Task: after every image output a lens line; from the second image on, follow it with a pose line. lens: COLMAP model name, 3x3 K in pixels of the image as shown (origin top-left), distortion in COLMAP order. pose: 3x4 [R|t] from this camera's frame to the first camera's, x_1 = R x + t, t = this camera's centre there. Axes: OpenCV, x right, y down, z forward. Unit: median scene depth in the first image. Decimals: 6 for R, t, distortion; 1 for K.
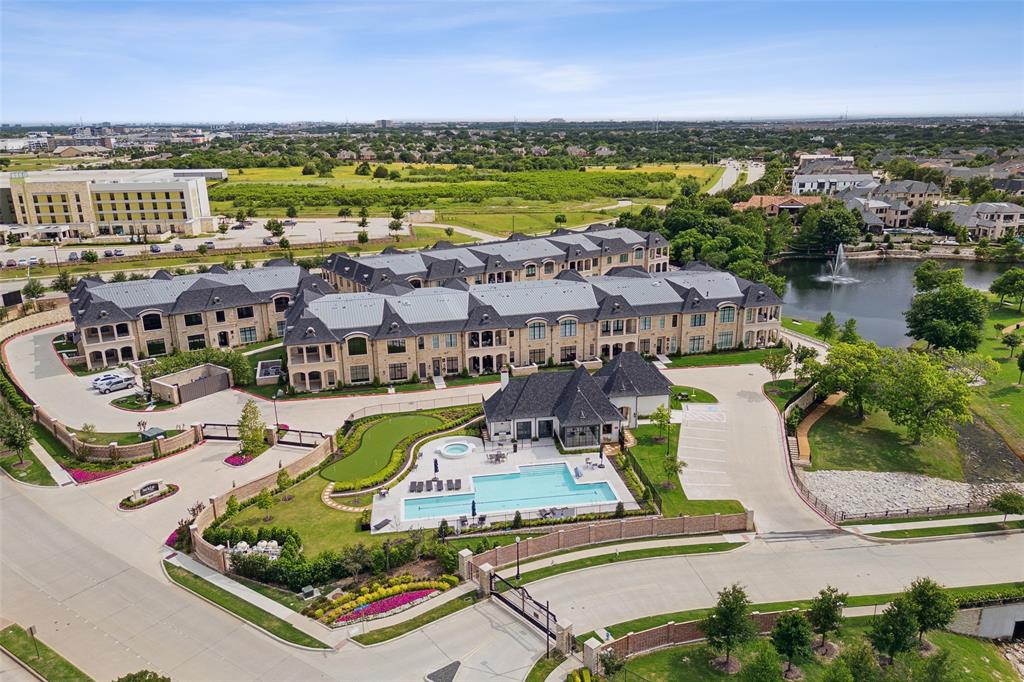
lens RADIAL K [[714.2, 0, 511.9], [0, 714.2, 350.3], [0, 0, 1]] dist [0.067465, -0.086772]
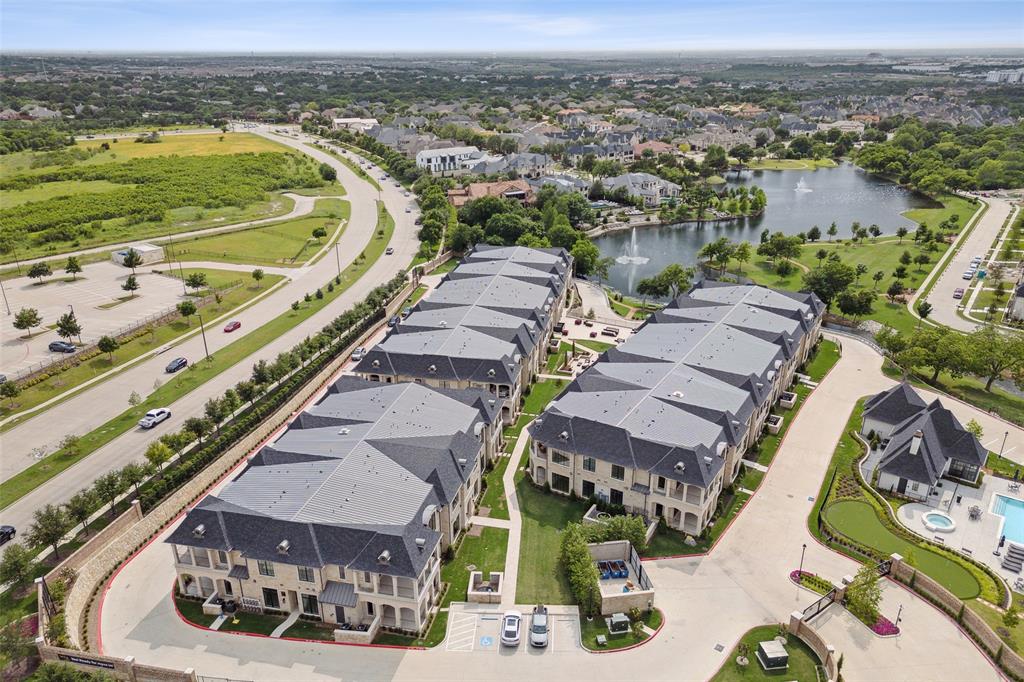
lens RADIAL K [[714.2, 0, 511.9], [0, 714.2, 350.3], [0, 0, 1]] dist [0.067465, -0.086772]
pose [[0.711844, -0.254235, 0.654708, -0.981496], [0.202438, 0.966893, 0.155358, -0.343015], [-0.672530, 0.021947, 0.739744, 0.488902]]
